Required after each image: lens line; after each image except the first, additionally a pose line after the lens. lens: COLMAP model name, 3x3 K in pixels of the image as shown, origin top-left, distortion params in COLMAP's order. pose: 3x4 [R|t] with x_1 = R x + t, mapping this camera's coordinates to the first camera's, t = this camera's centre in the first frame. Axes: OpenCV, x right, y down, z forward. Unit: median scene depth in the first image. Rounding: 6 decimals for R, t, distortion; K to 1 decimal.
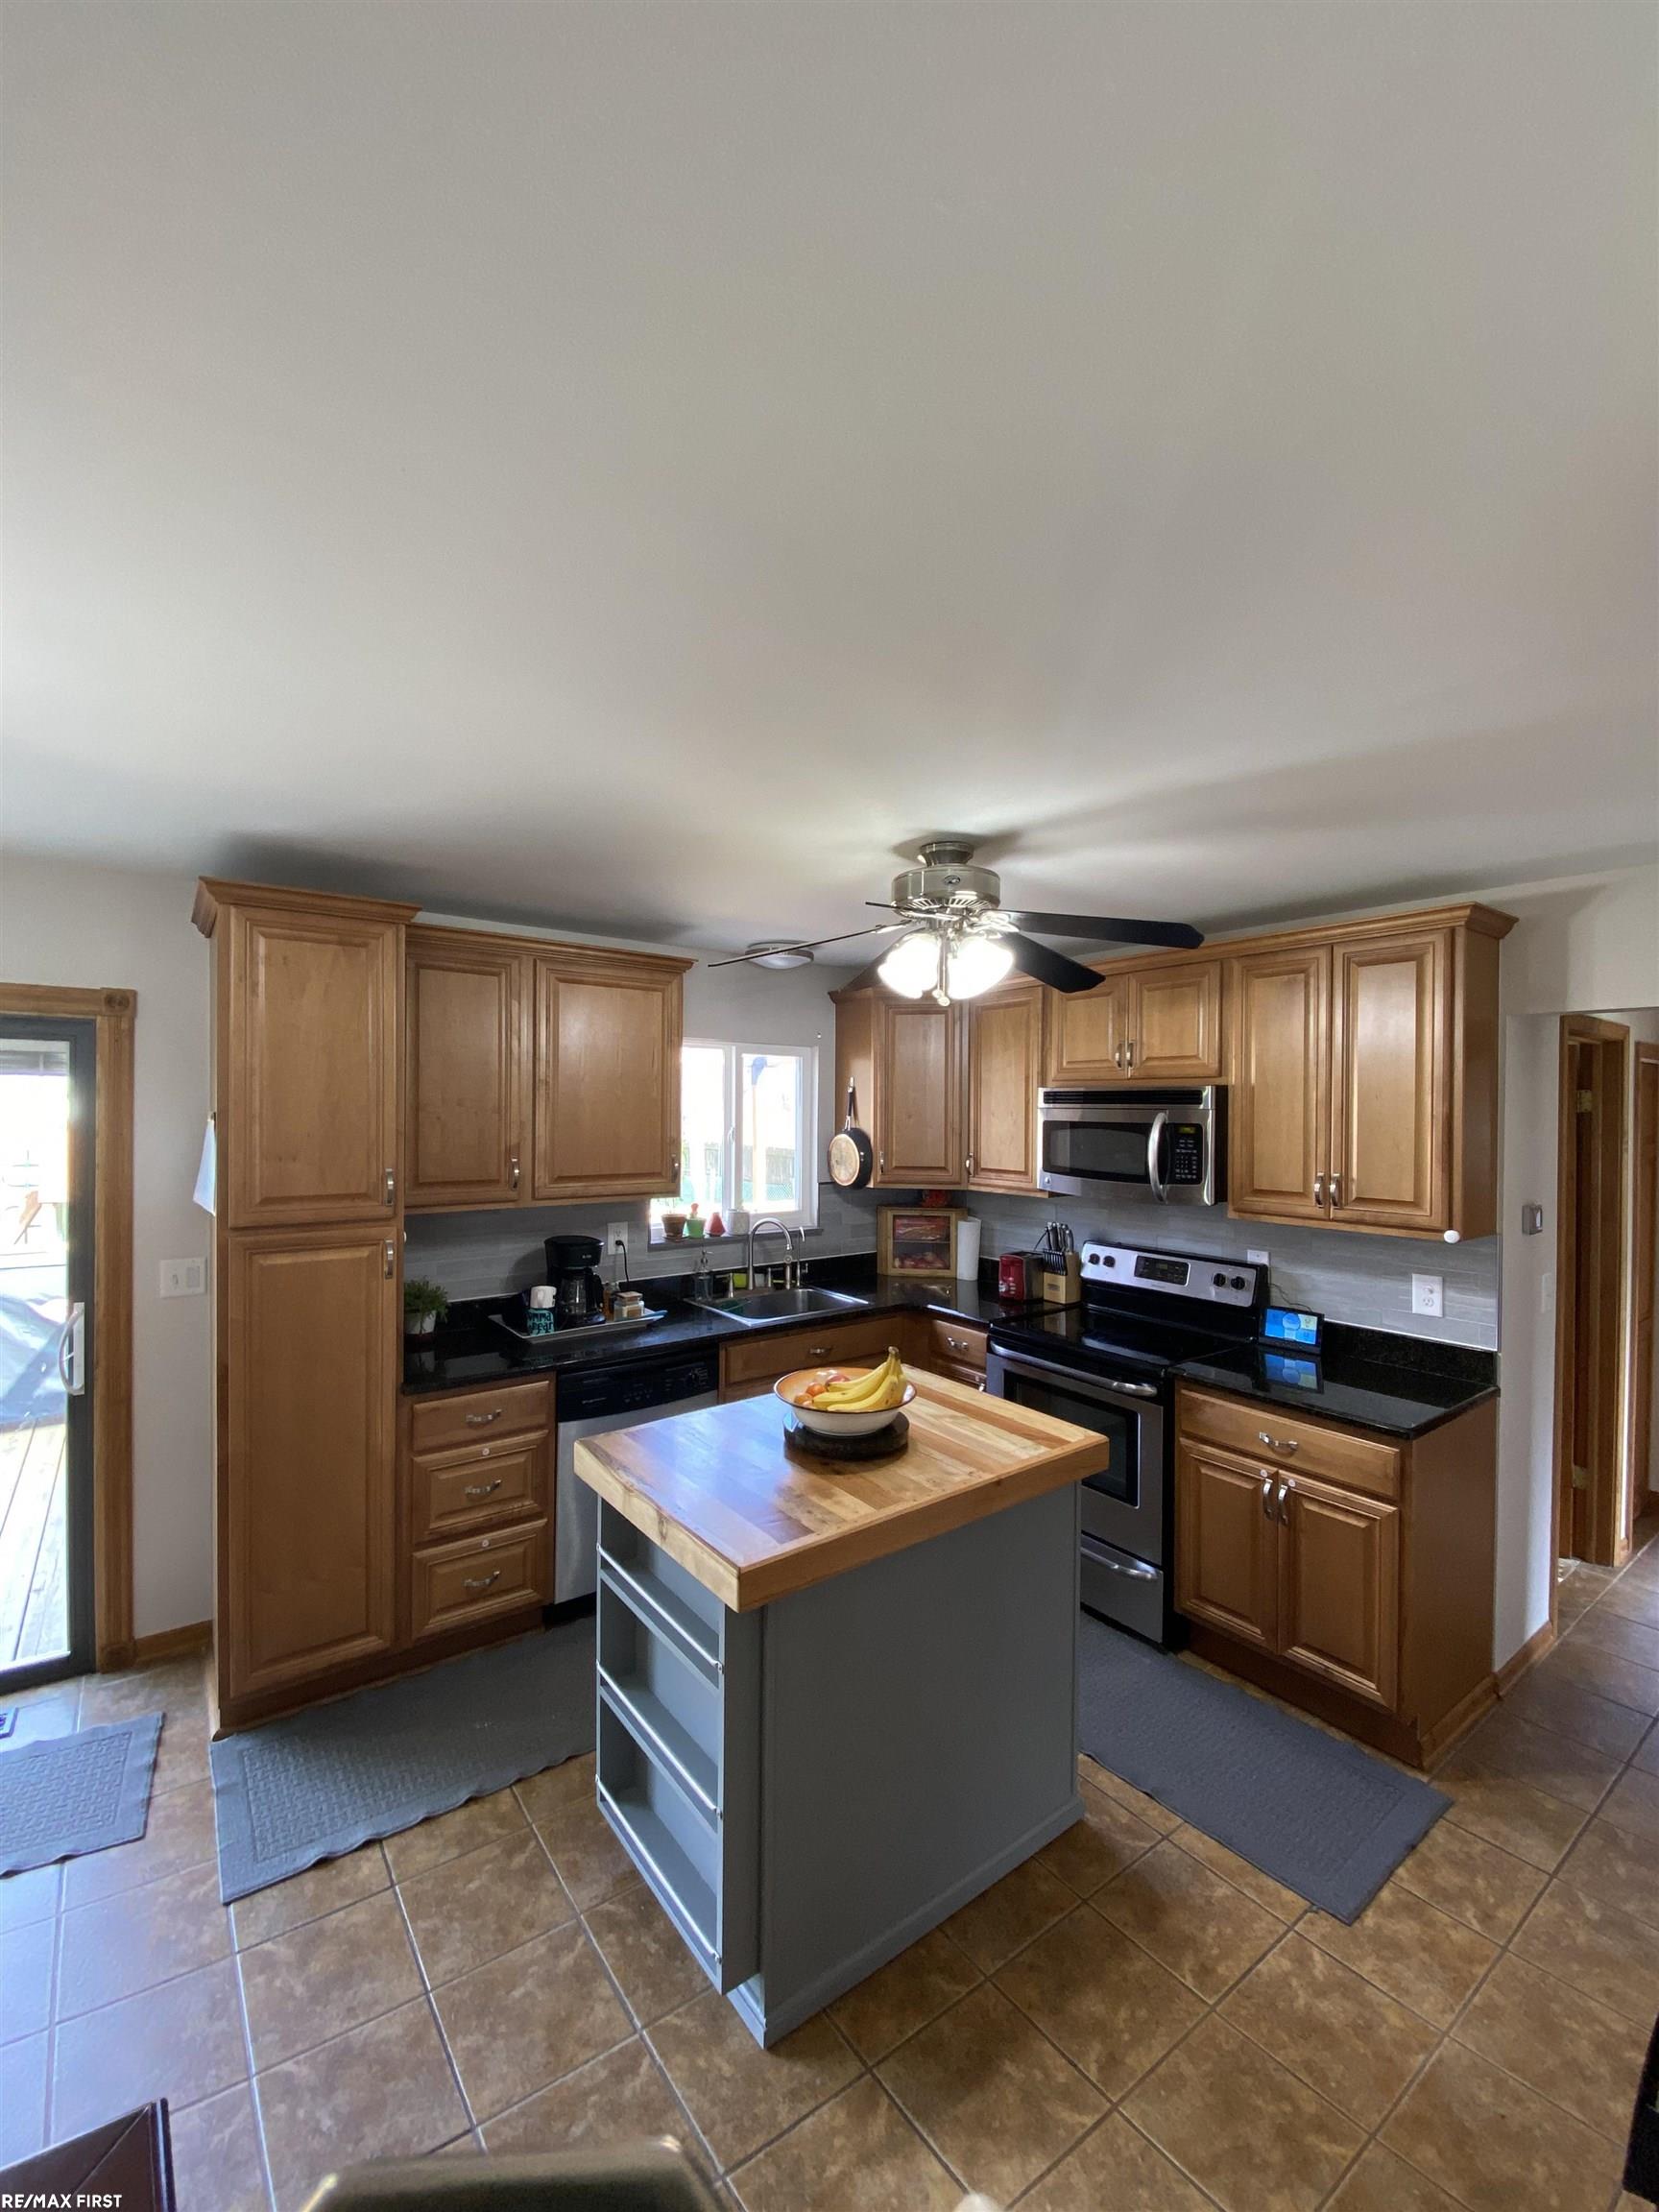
lens RADIAL K [[908.0, 0, 829.5], [0, 908.0, 1106.0], [0, 0, 1]] dist [0.002028, -0.012866]
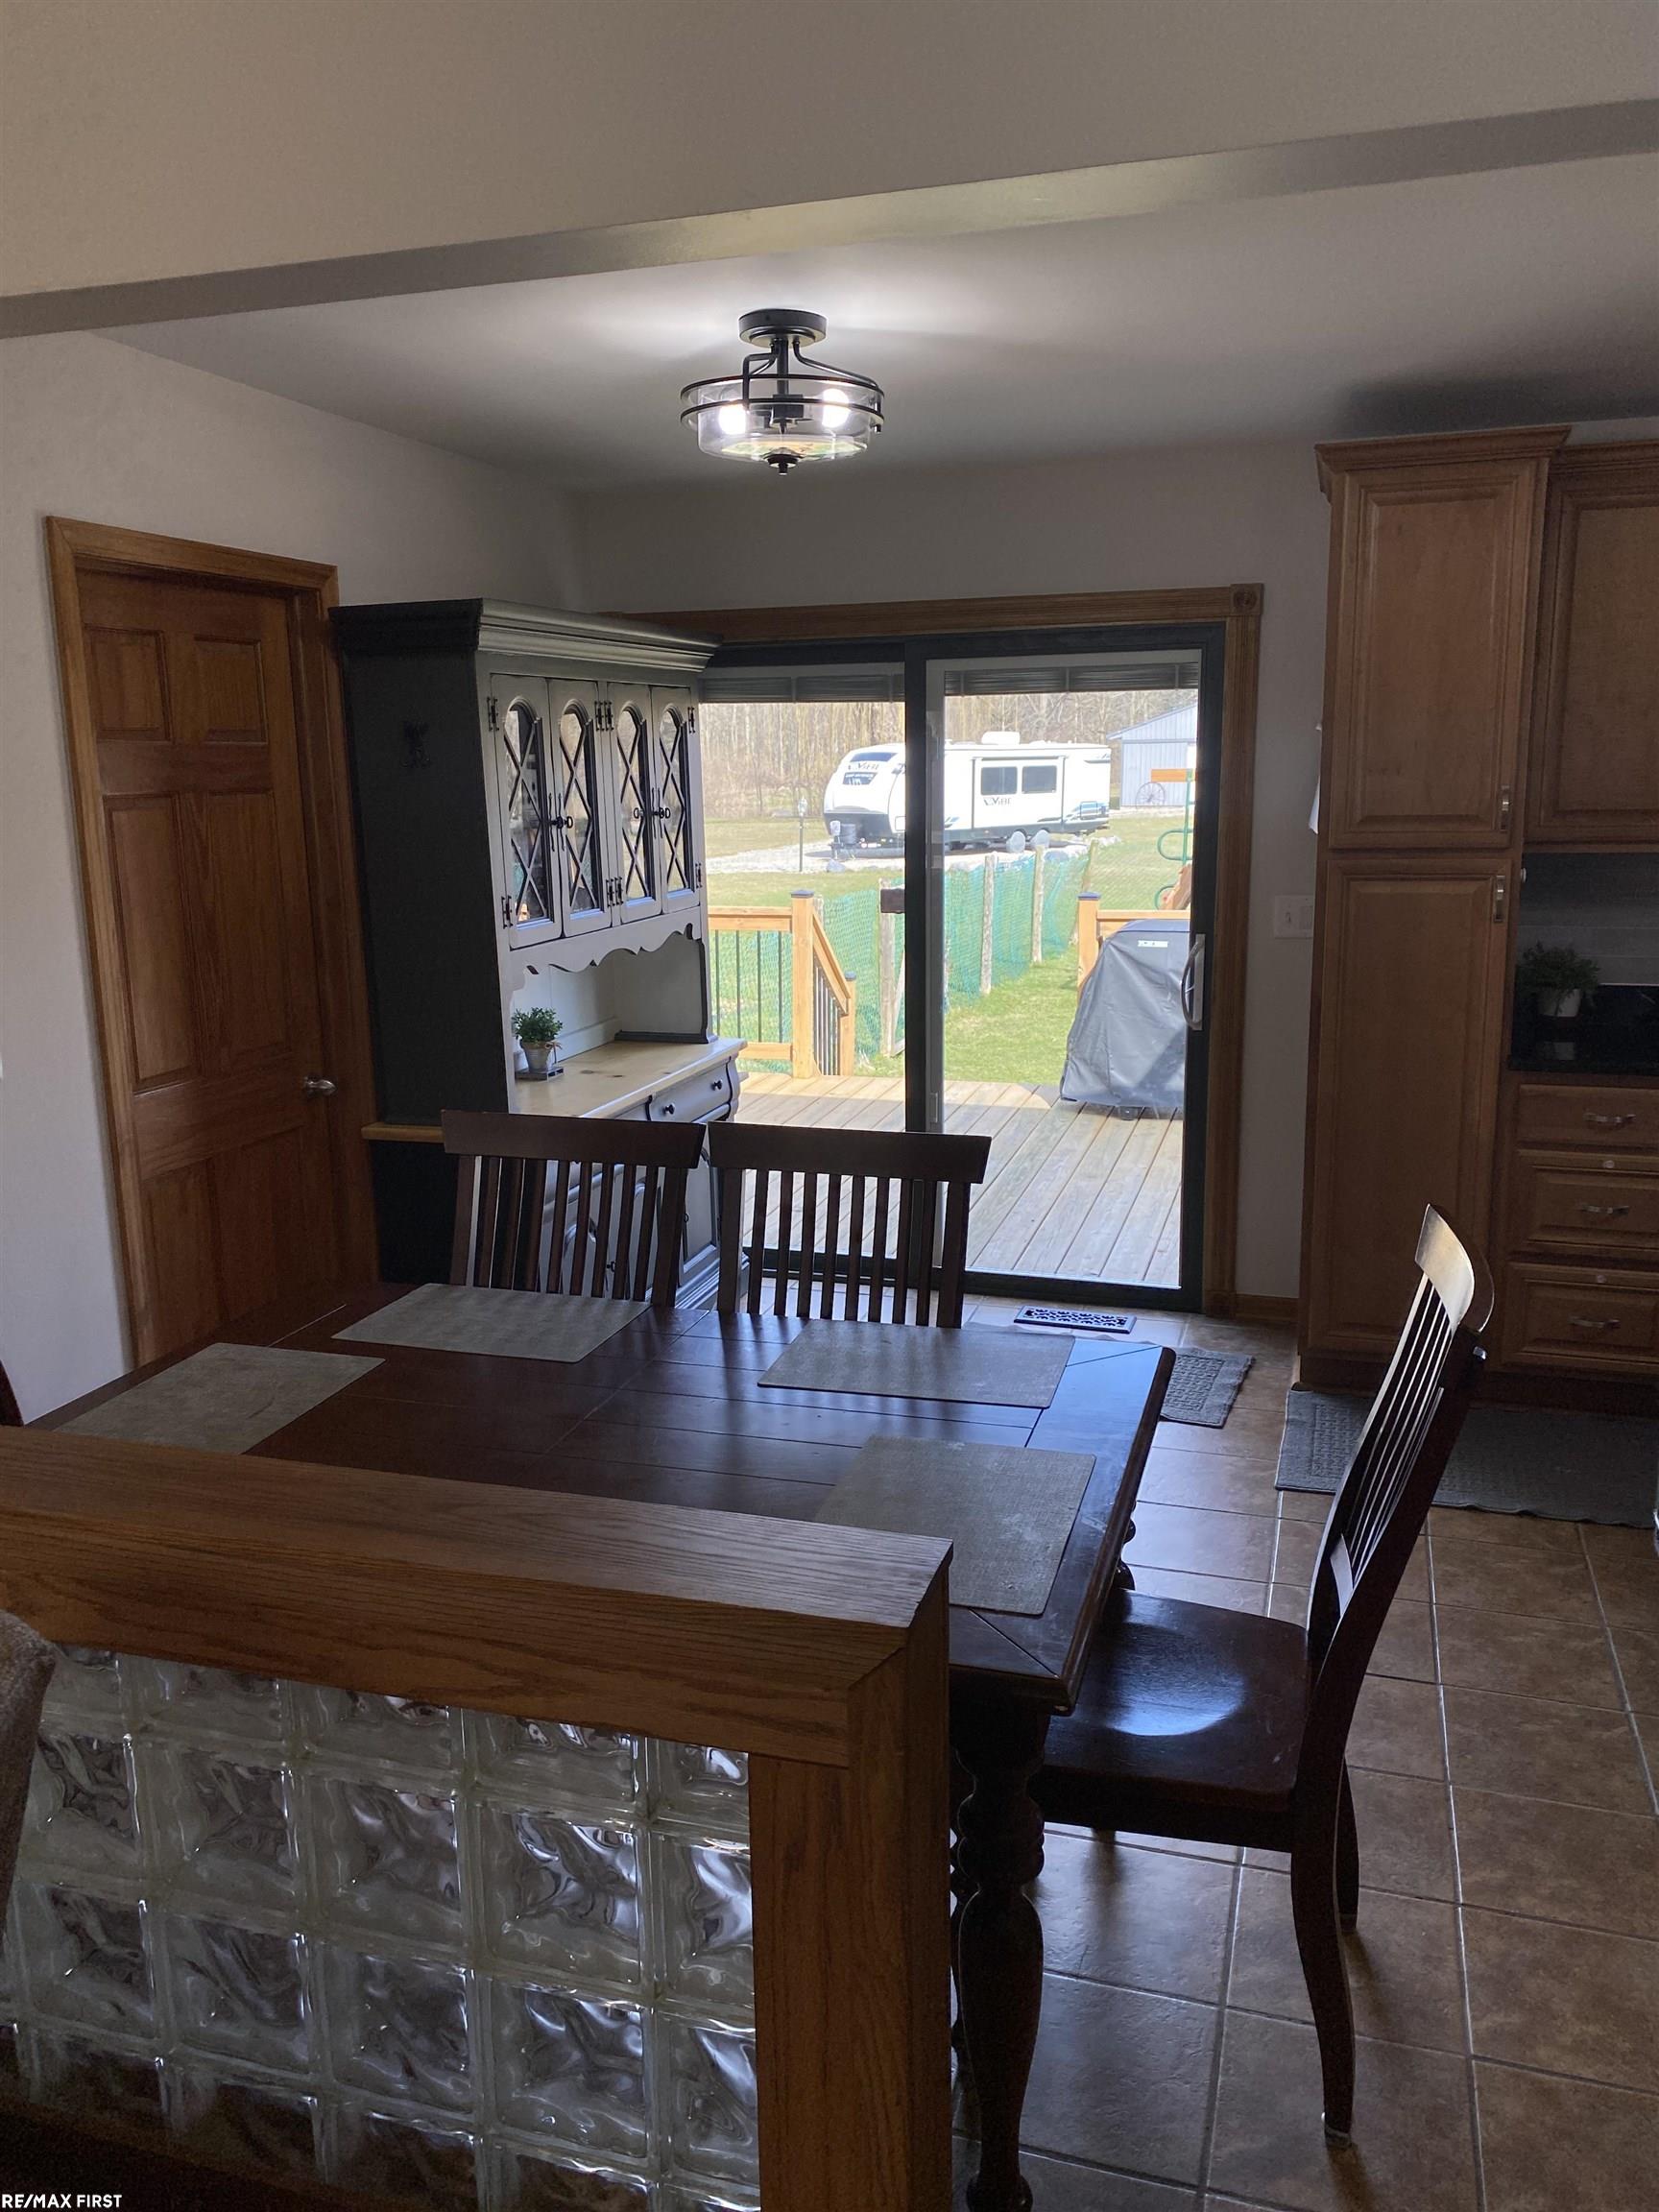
lens RADIAL K [[1670.4, 0, 829.5], [0, 1670.4, 1106.0], [0, 0, 1]] dist [0.000580, 0.000168]
pose [[0.593282, 0.145648, -0.791709, 0.367380], [0.021410, 0.980293, 0.196385, 0.044652], [0.804710, -0.133462, 0.578472, -0.367274]]
